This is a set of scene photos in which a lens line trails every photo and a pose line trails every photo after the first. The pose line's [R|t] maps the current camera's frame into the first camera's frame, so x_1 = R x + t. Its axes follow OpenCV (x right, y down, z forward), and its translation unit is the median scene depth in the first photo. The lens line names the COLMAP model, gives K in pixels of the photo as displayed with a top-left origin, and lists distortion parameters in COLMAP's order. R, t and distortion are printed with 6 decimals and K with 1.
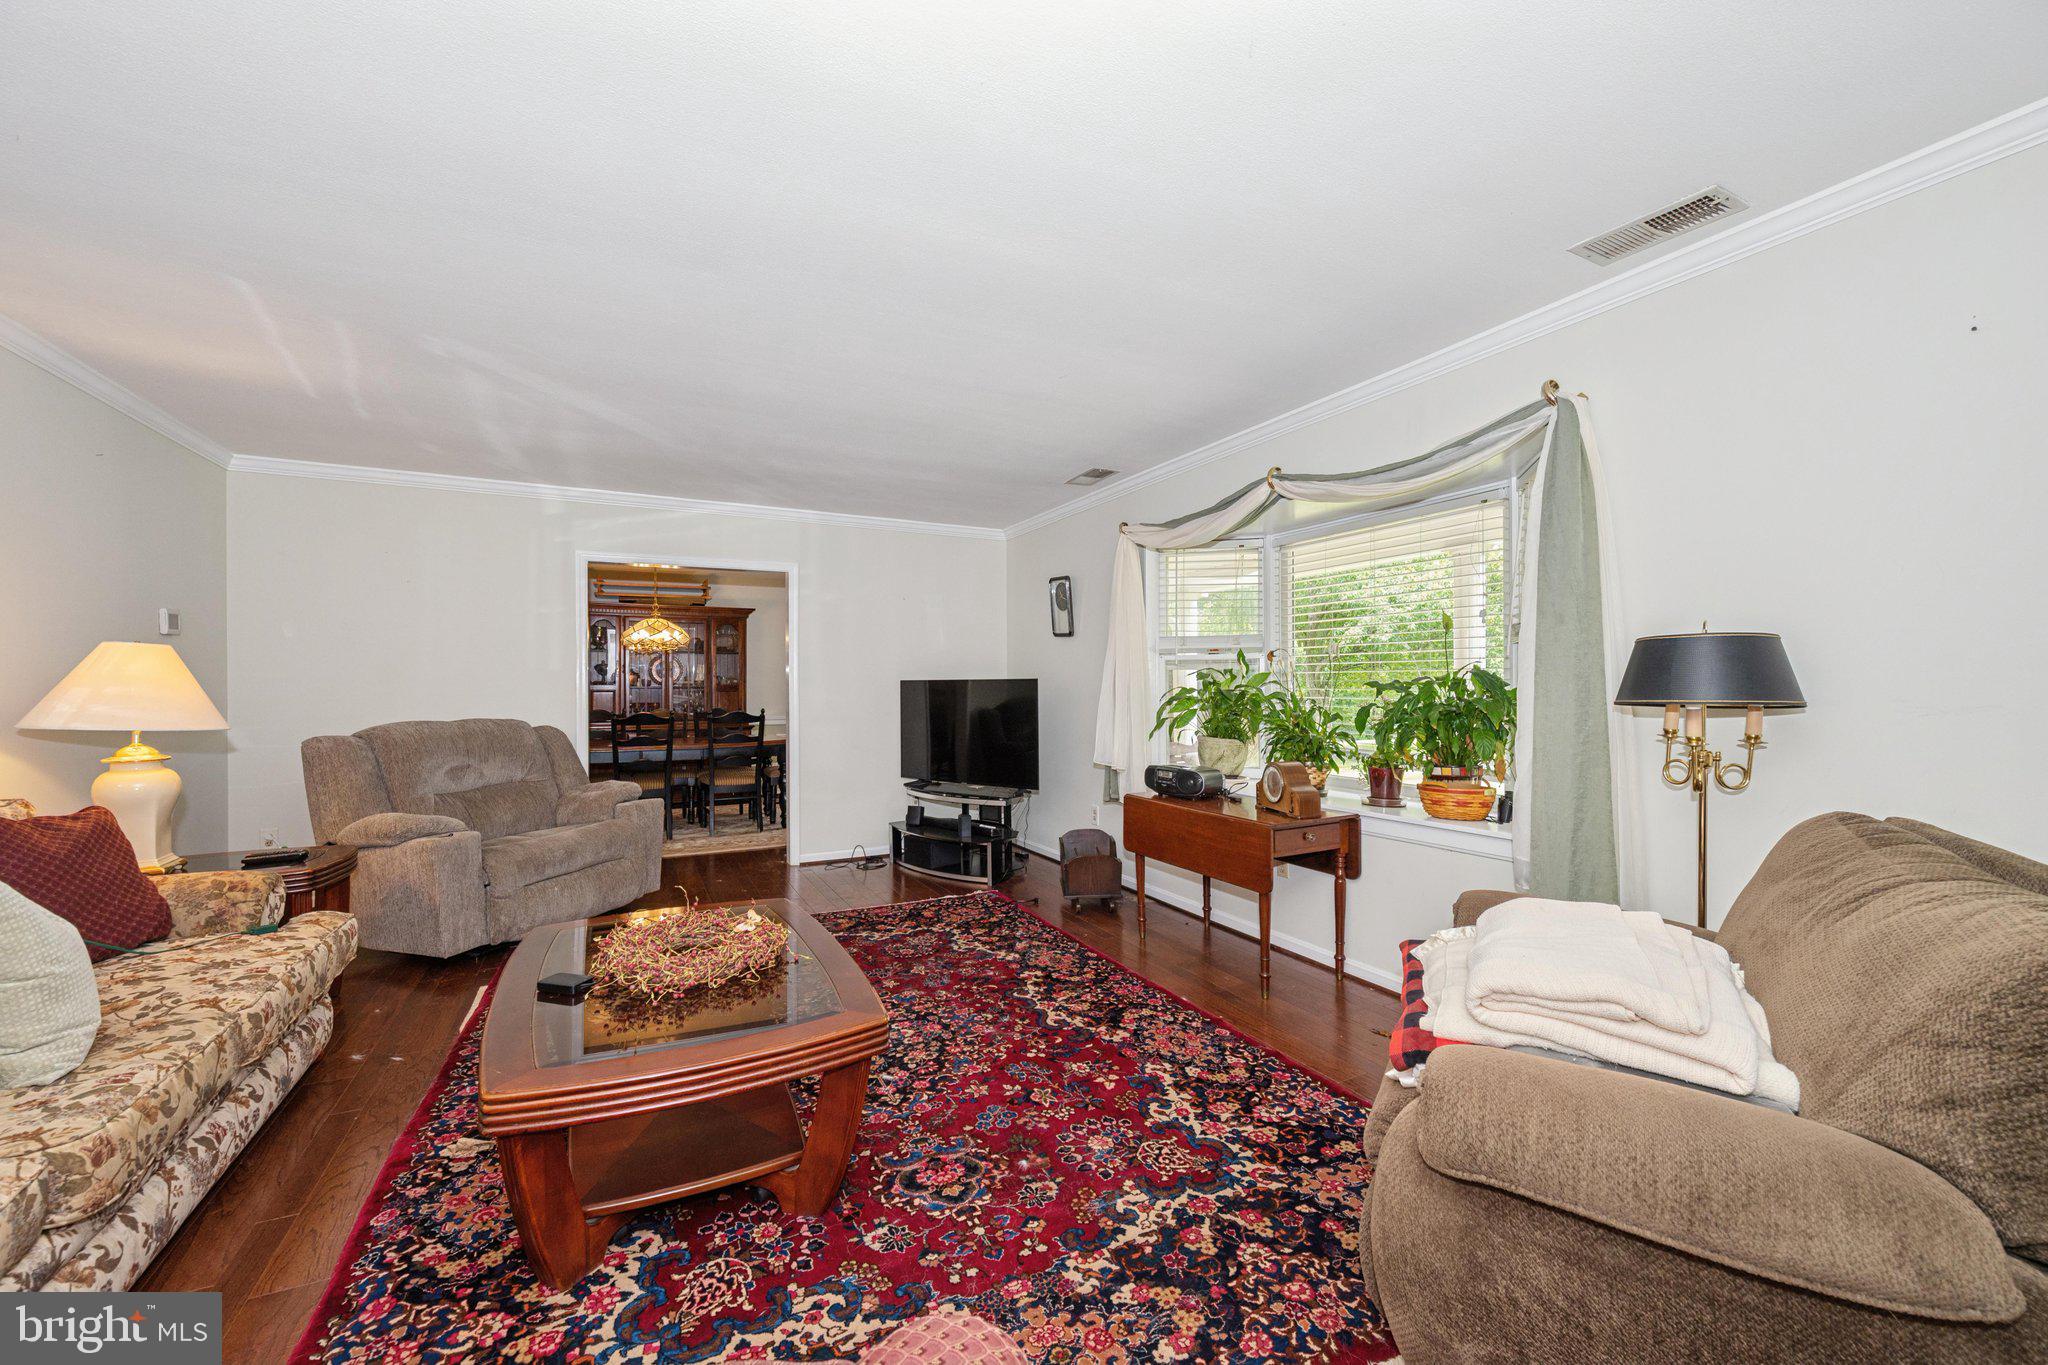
lens RADIAL K [[802.5, 0, 1019.3], [0, 802.5, 686.9], [0, 0, 1]] dist [-0.001703, 0.000489]
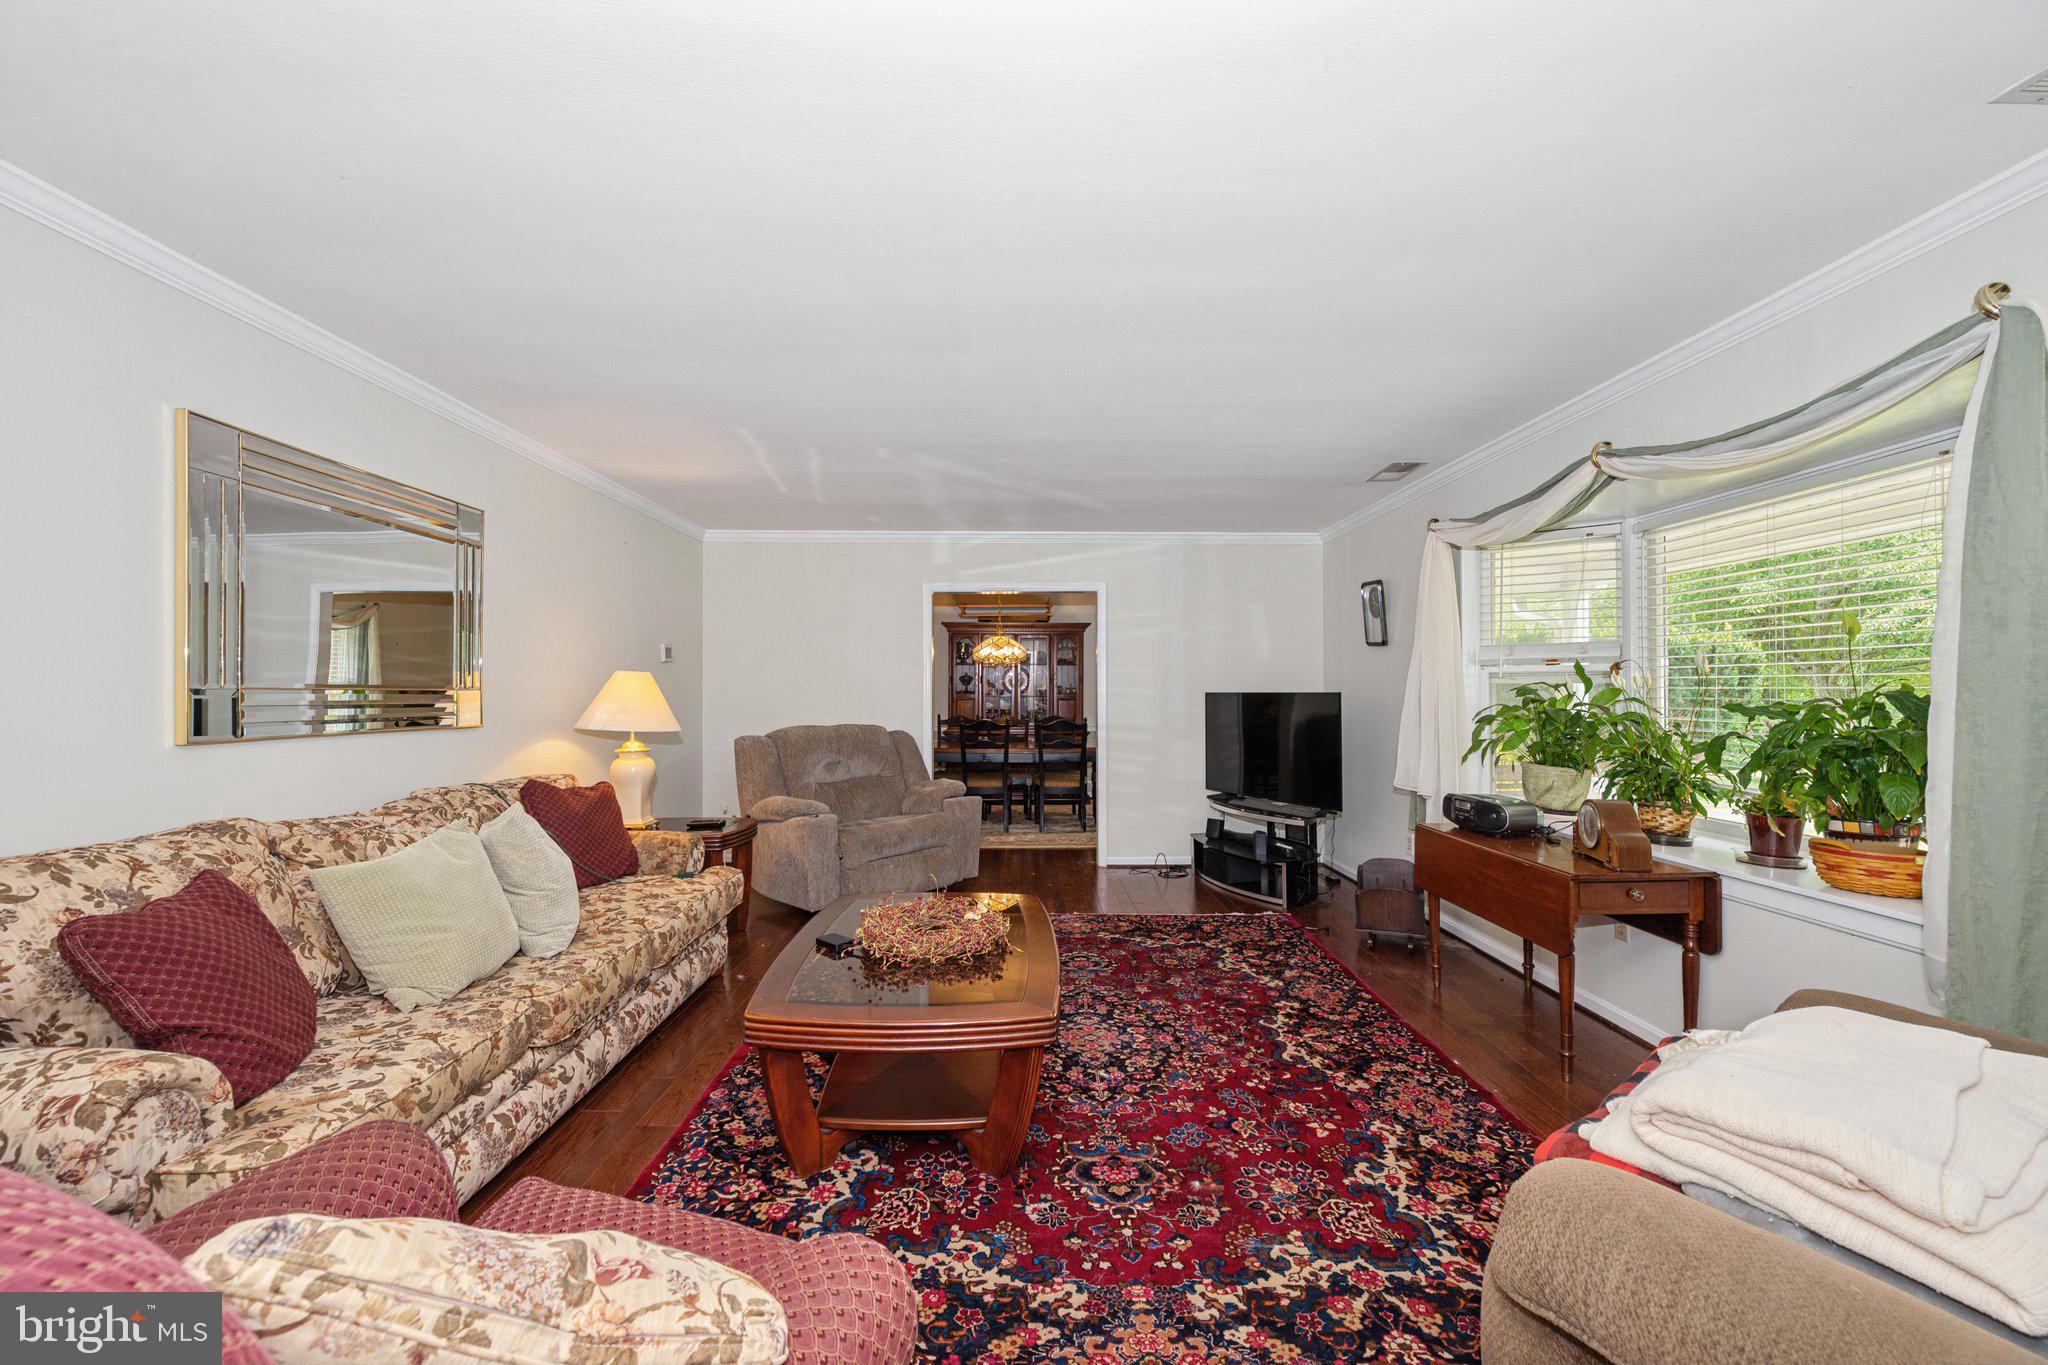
lens RADIAL K [[802.5, 0, 1019.3], [0, 802.5, 686.9], [0, 0, 1]] dist [-0.001703, 0.000489]
pose [[0.896594, 0.000181, -0.442853, 0.194666], [-0.002751, 0.999983, -0.005160, -0.021053], [0.442844, 0.005844, 0.896580, -0.007211]]
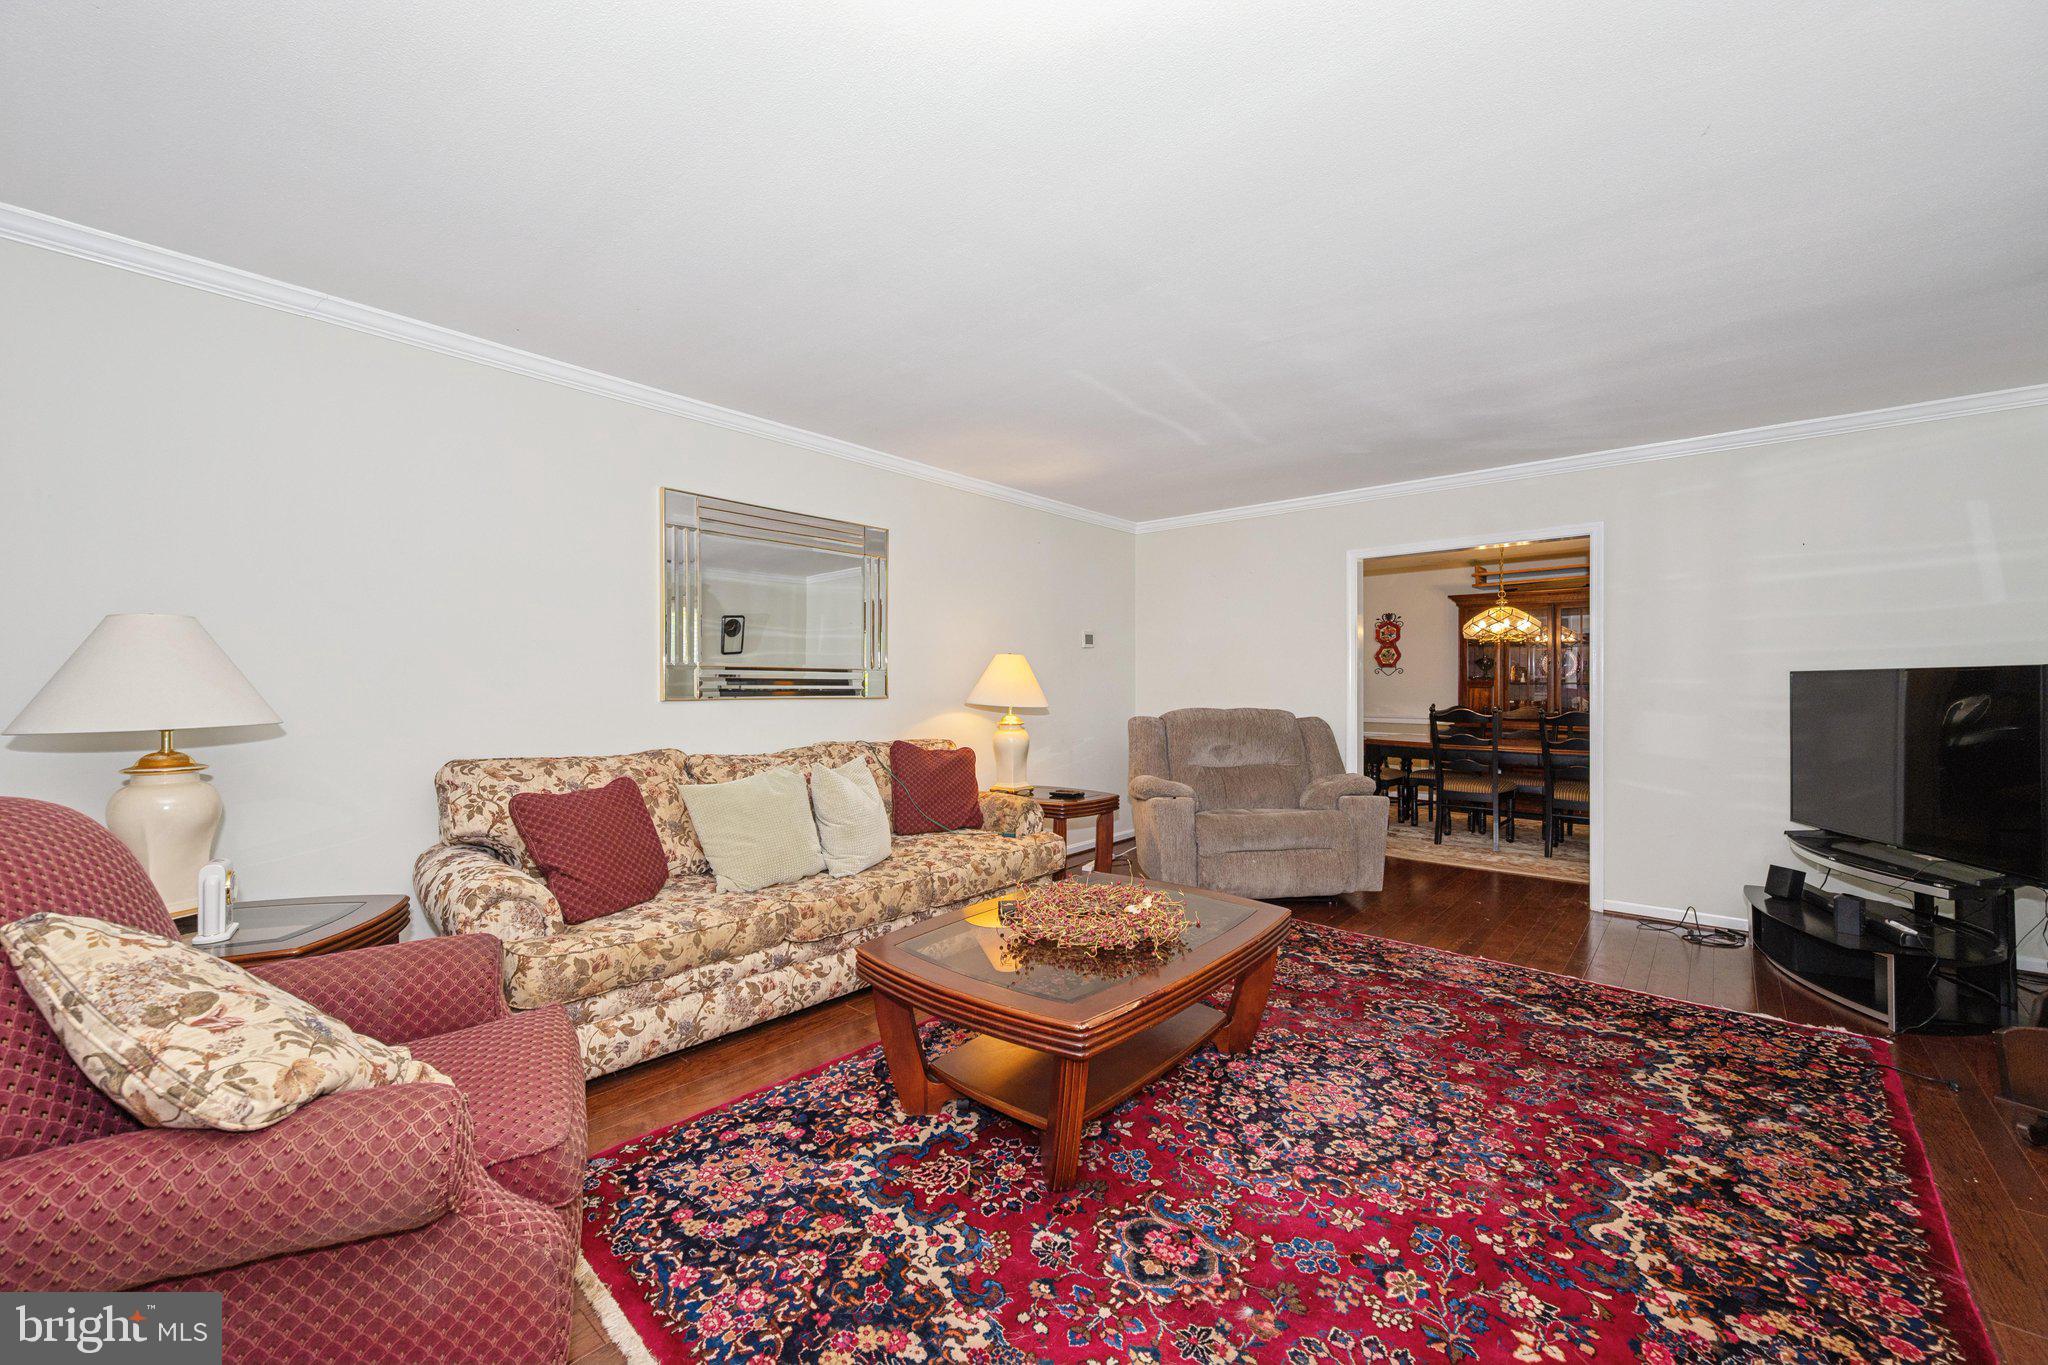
lens RADIAL K [[795.7, 0, 1017.4], [0, 795.7, 683.5], [0, 0, 1]] dist [-0.001493, -0.000006]
pose [[0.376113, 0.002337, -0.926571, 0.470648], [-0.002861, 0.999995, 0.001361, 0.004762], [0.926569, 0.002139, 0.376118, 0.400015]]
